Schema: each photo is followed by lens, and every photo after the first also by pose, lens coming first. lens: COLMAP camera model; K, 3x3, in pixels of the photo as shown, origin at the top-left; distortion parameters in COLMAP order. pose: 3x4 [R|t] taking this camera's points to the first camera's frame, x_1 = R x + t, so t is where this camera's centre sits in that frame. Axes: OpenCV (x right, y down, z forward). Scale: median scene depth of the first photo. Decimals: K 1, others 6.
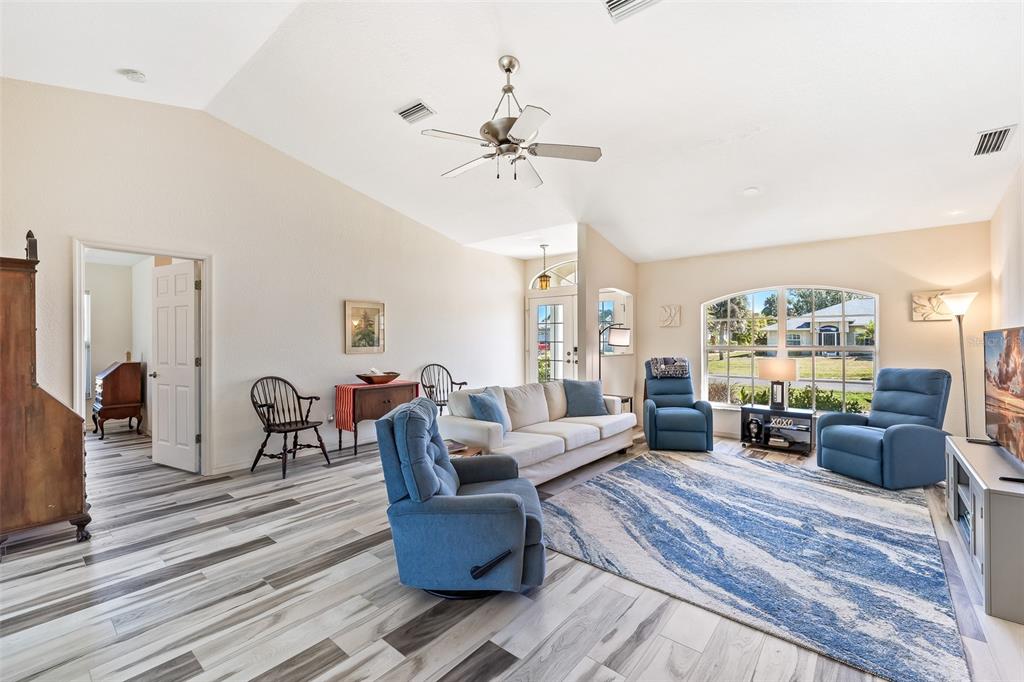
lens RADIAL K [[431.5, 0, 512.0], [0, 431.5, 341.0], [0, 0, 1]] dist [-0.001413, -0.000110]
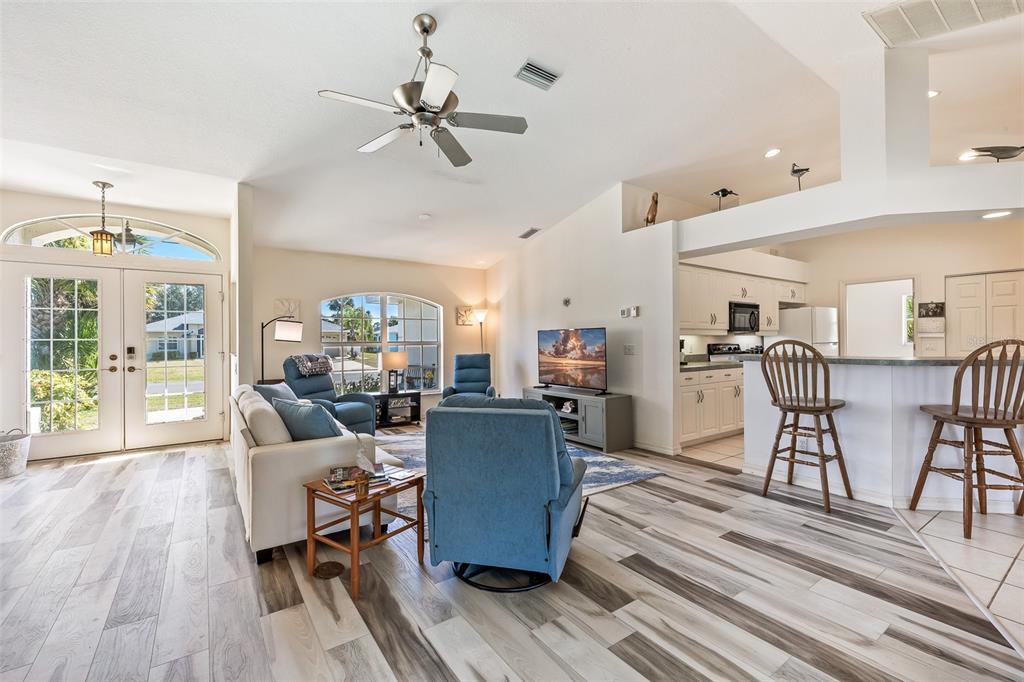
lens RADIAL K [[438.4, 0, 512.0], [0, 438.4, 341.0], [0, 0, 1]] dist [0.003083, 0.000369]
pose [[0.257512, -0.001286, 0.966274, -0.561889], [0.008819, 0.999961, -0.001019, 0.016542], [-0.966235, 0.008784, 0.257513, 0.389769]]
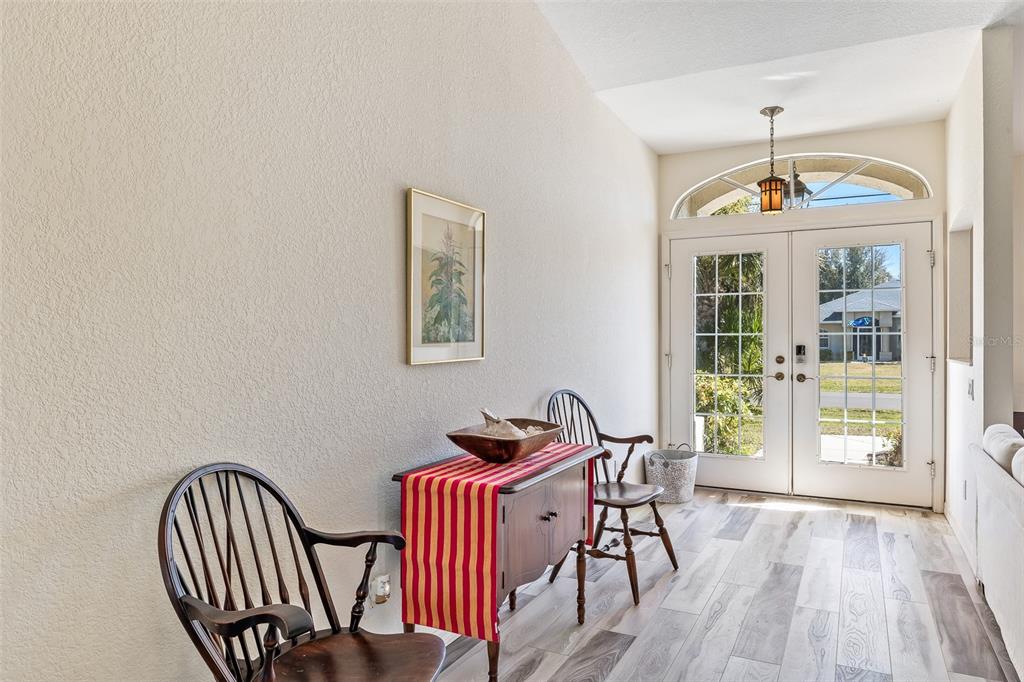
lens RADIAL K [[662.0, 0, 512.0], [0, 662.0, 341.0], [0, 0, 1]] dist [0.000585, -0.000046]
pose [[0.976374, -0.002376, 0.216076, -0.468064], [0.002505, 0.999997, -0.000326, 0.014459], [-0.216075, 0.000860, 0.976376, 0.598033]]
